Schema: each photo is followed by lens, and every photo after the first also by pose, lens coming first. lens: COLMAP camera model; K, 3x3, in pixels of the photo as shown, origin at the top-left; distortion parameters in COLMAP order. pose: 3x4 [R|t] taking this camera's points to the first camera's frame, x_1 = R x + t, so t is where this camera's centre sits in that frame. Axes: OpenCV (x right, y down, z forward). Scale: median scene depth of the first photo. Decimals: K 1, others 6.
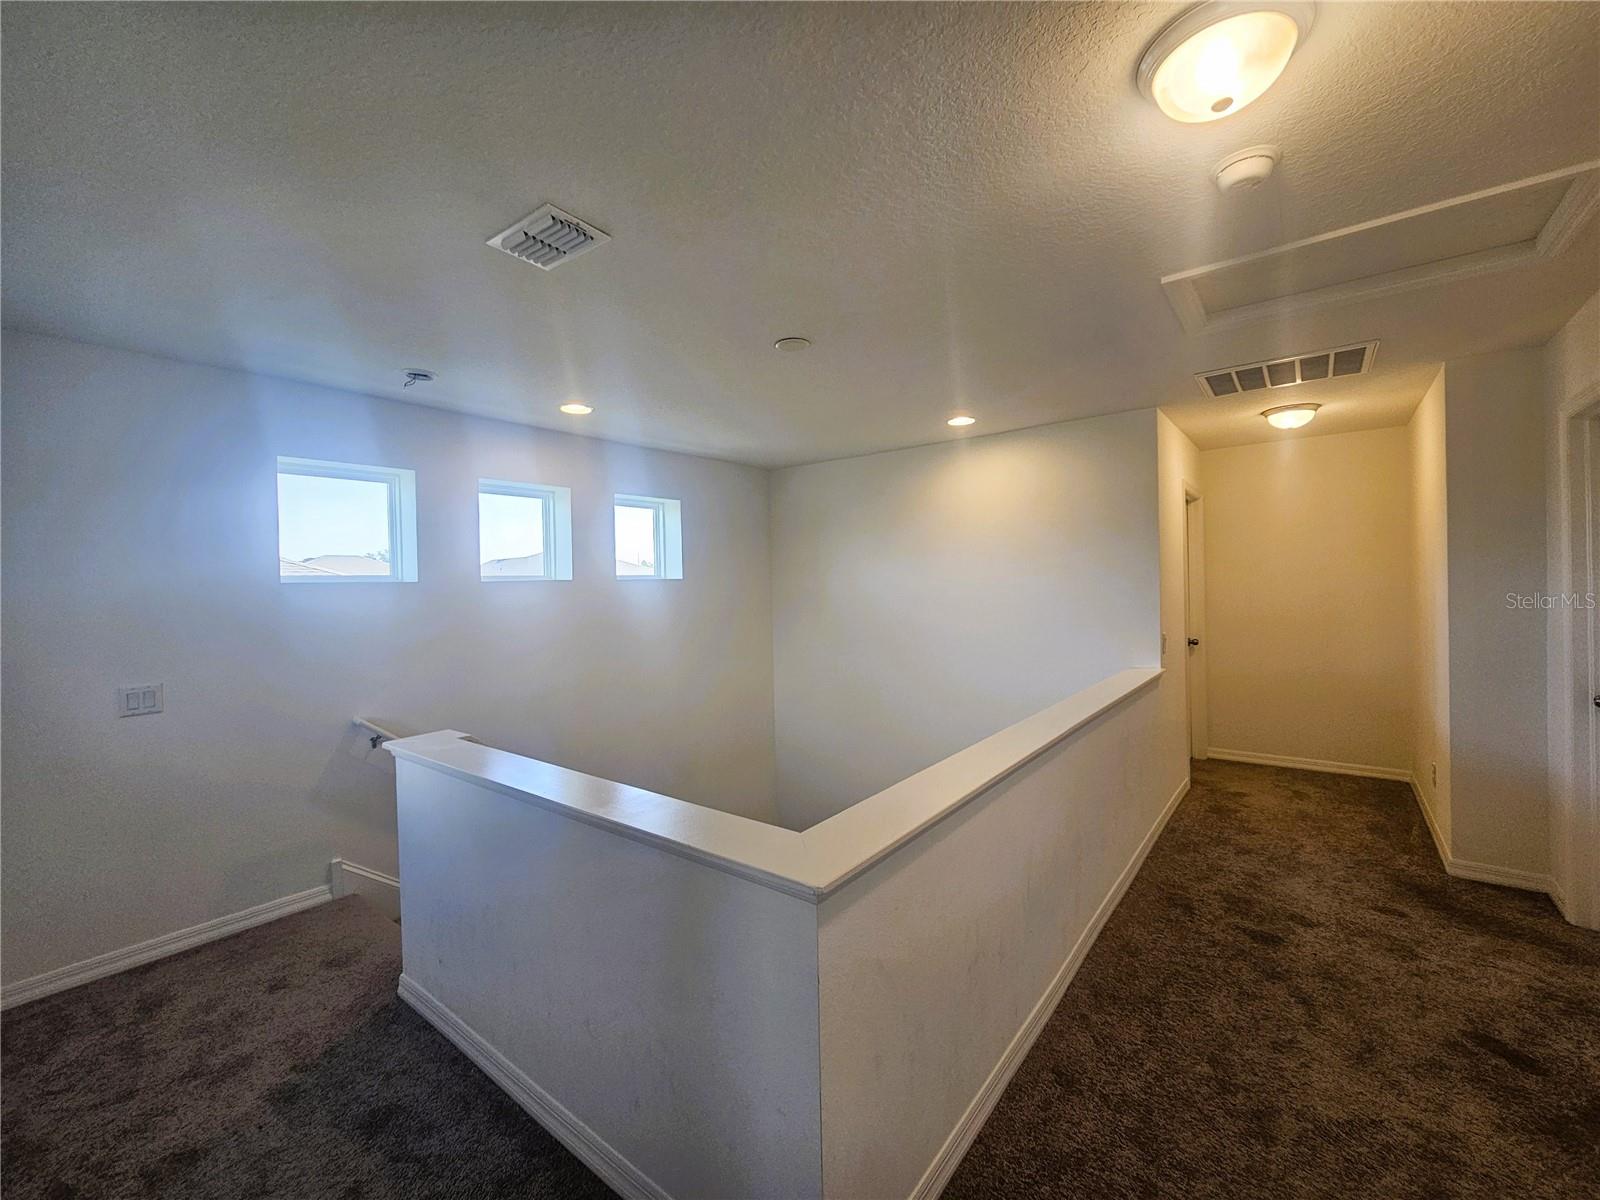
lens RADIAL K [[666.2, 0, 788.7], [0, 666.2, 597.2], [0, 0, 1]] dist [-0.010480, 0.000897]
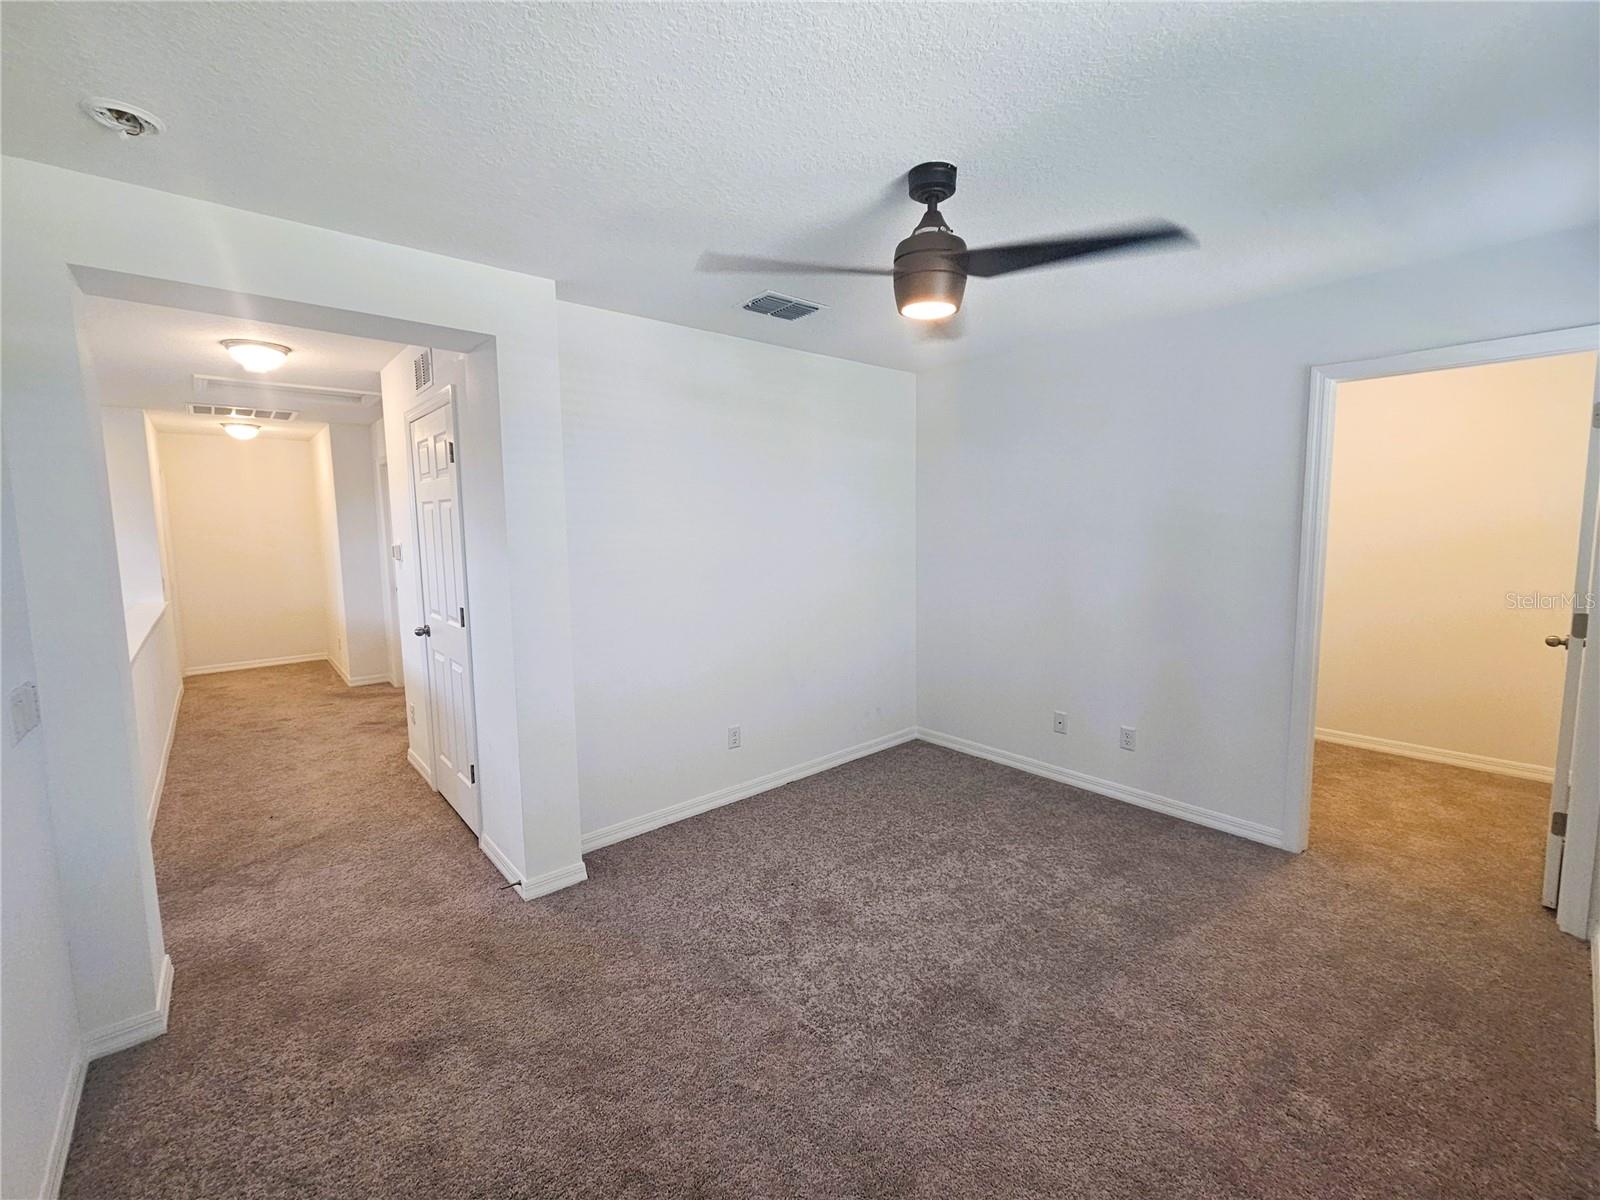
lens RADIAL K [[666.2, 0, 790.3], [0, 666.2, 598.1], [0, 0, 1]] dist [-0.010480, 0.000897]
pose [[0.186328, -0.083851, 0.978903, -0.711103], [0.017393, 0.996477, 0.082045, 0.015230], [-0.982334, 0.001738, 0.187129, -0.705016]]
